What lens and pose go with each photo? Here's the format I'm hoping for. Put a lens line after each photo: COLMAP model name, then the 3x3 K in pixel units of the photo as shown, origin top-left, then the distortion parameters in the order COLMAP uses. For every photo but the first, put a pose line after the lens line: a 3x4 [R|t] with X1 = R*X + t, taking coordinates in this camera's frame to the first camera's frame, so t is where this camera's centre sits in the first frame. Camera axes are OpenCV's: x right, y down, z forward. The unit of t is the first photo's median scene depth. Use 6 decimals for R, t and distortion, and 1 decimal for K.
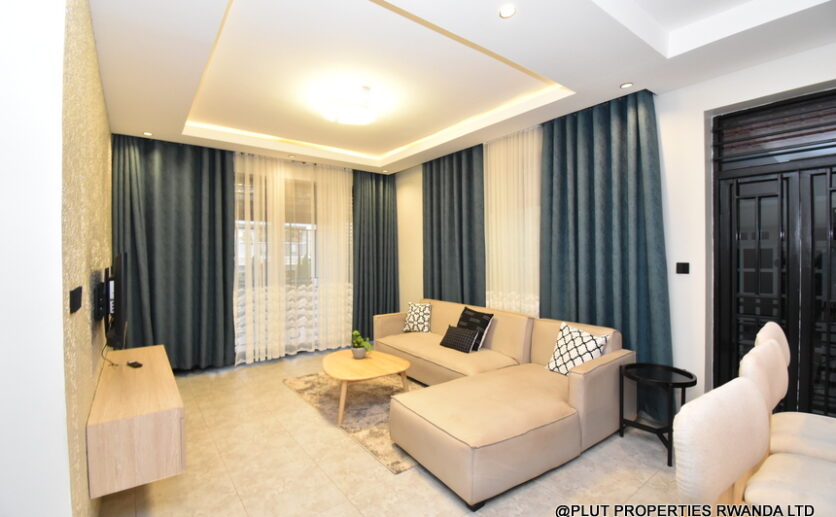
lens RADIAL K [[373.8, 0, 418.0], [0, 373.8, 258.5], [0, 0, 1]] dist [-0.000555, -0.000426]
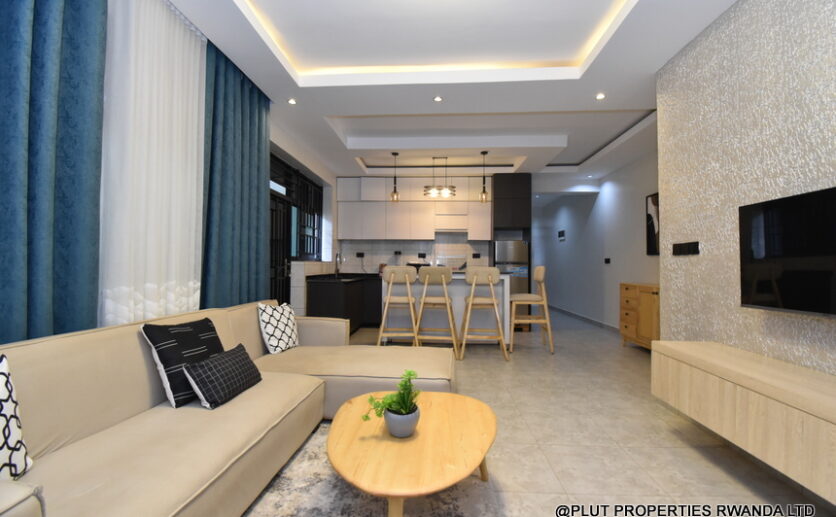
lens RADIAL K [[373.8, 0, 418.0], [0, 373.8, 258.5], [0, 0, 1]] dist [-0.000555, -0.000426]
pose [[-0.766301, 0.023250, 0.642060, -0.531543], [0.008920, 0.999634, -0.025553, 0.094134], [-0.642419, -0.013854, -0.766228, 1.558958]]
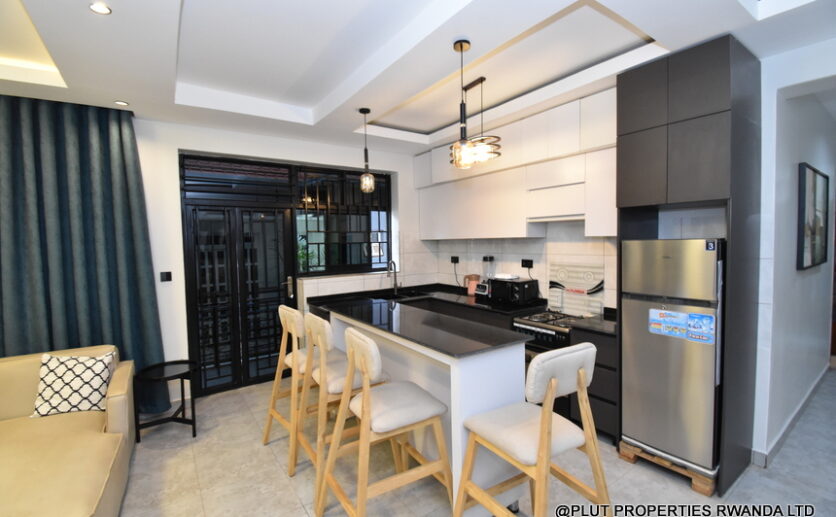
lens RADIAL K [[373.8, 0, 418.0], [0, 373.8, 258.5], [0, 0, 1]] dist [-0.000555, -0.000426]
pose [[0.061438, -0.038274, 0.997377, -0.413489], [0.027693, 0.998945, 0.036629, -0.052534], [-0.997727, 0.025370, 0.062433, 0.135766]]
